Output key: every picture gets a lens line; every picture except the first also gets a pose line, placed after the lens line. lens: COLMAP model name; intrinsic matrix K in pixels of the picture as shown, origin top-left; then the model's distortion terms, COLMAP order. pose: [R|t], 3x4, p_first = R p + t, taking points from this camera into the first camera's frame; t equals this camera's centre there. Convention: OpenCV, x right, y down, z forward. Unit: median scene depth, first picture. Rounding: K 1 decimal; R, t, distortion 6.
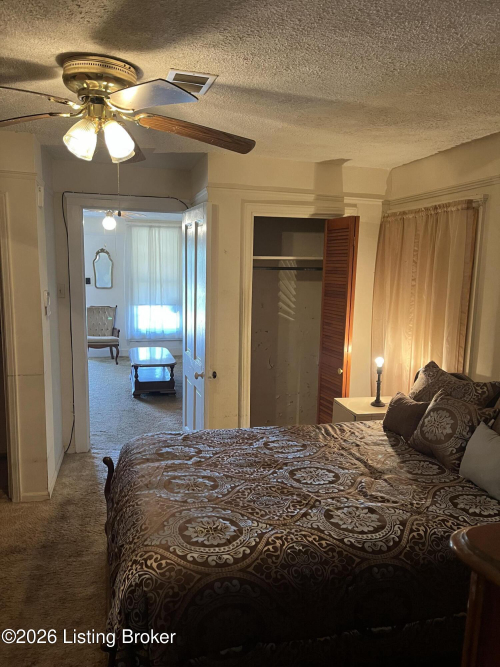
lens RADIAL K [[512.8, 0, 252.0], [0, 512.8, 333.2], [0, 0, 1]] dist [0.039330, -0.031322]
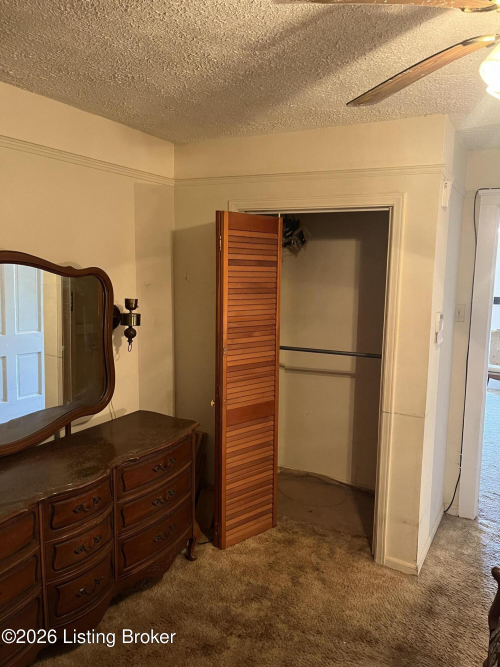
lens RADIAL K [[512.8, 0, 252.4], [0, 512.8, 332.1], [0, 0, 1]] dist [0.039330, -0.031322]
pose [[0.731524, 0.082622, -0.676791, -0.070771], [-0.101088, 0.994803, 0.012181, -0.032636], [0.674280, 0.059505, 0.736074, 0.224715]]
